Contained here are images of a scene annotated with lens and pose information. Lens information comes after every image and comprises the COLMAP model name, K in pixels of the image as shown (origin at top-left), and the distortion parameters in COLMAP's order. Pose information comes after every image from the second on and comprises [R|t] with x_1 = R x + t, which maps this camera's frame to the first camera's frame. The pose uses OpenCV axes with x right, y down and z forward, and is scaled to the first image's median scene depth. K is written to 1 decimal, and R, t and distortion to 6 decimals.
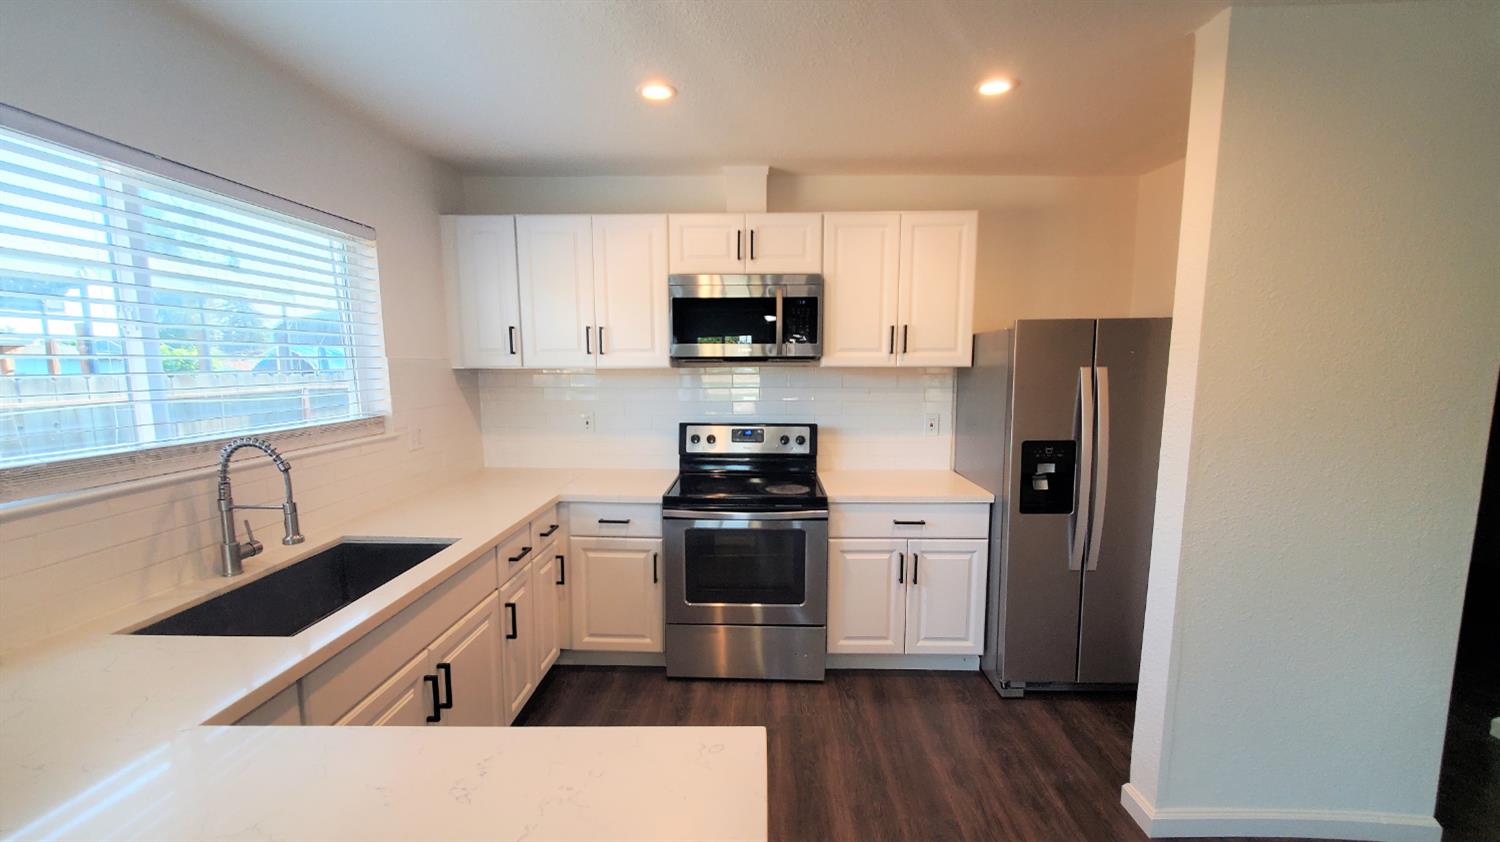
lens RADIAL K [[596.6, 0, 749.2], [0, 596.6, 437.1], [0, 0, 1]] dist [-0.001091, -0.000370]
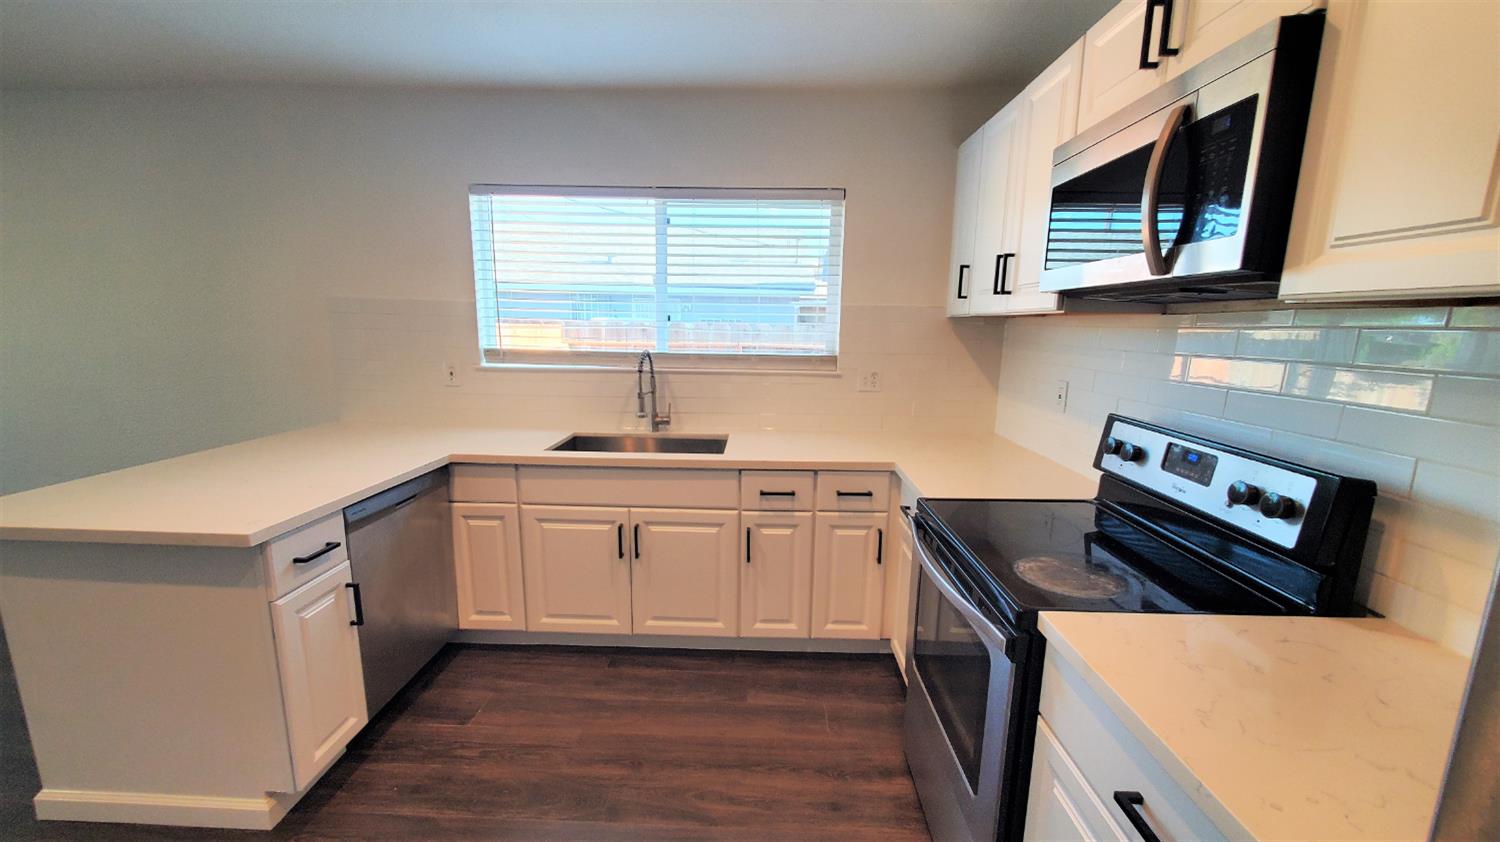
lens RADIAL K [[596.6, 0, 749.2], [0, 596.6, 437.1], [0, 0, 1]] dist [-0.001091, -0.000370]
pose [[-0.003691, 0.189549, -0.981864, 0.498444], [-0.137311, 0.972474, 0.188252, -0.069488], [0.990521, 0.135516, 0.022437, 0.749478]]
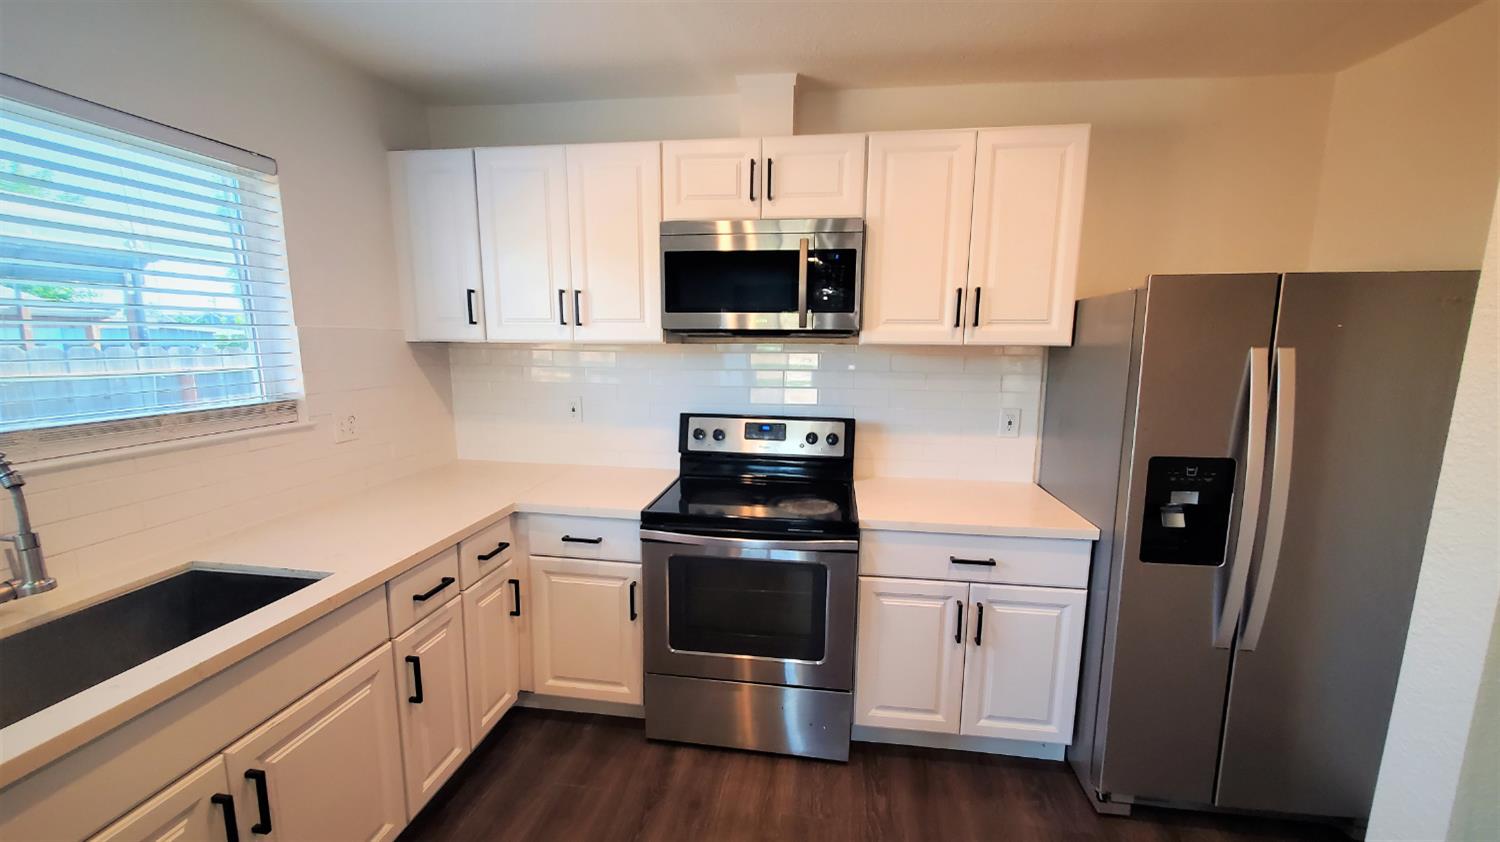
lens RADIAL K [[596.6, 0, 749.2], [0, 596.6, 437.1], [0, 0, 1]] dist [-0.001091, -0.000370]
pose [[0.993233, 0.027747, -0.112778, 0.074464], [-0.023661, 0.999020, 0.037406, -0.026916], [0.113705, -0.034484, 0.992916, 0.248655]]
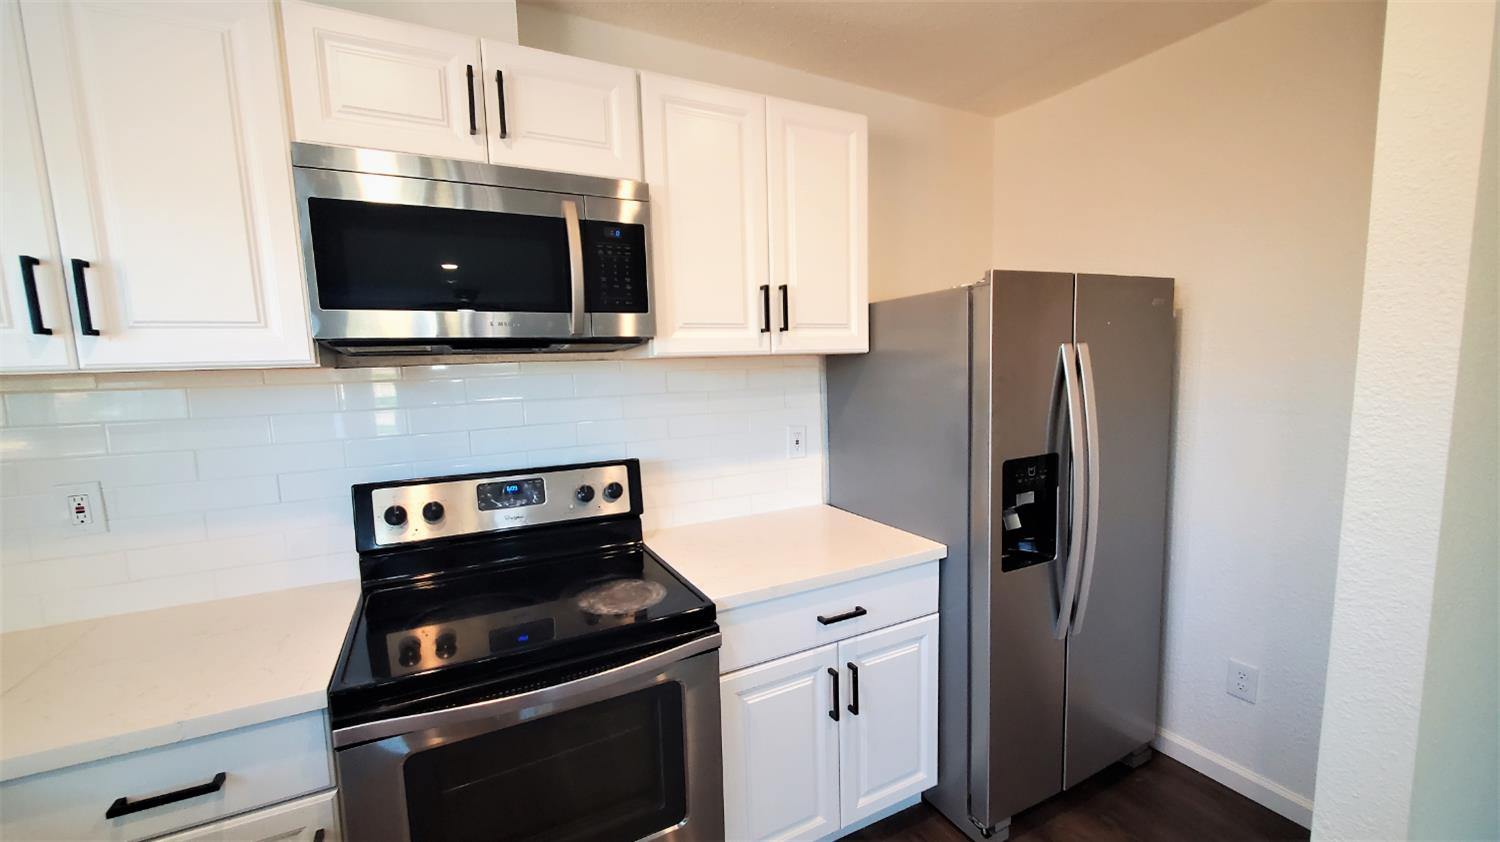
lens RADIAL K [[596.6, 0, 749.2], [0, 596.6, 437.1], [0, 0, 1]] dist [-0.001091, -0.000370]
pose [[0.874866, -0.082435, 0.477299, -0.074053], [0.087344, 0.996107, 0.011941, -0.045375], [-0.476425, 0.031242, 0.878660, 0.505917]]
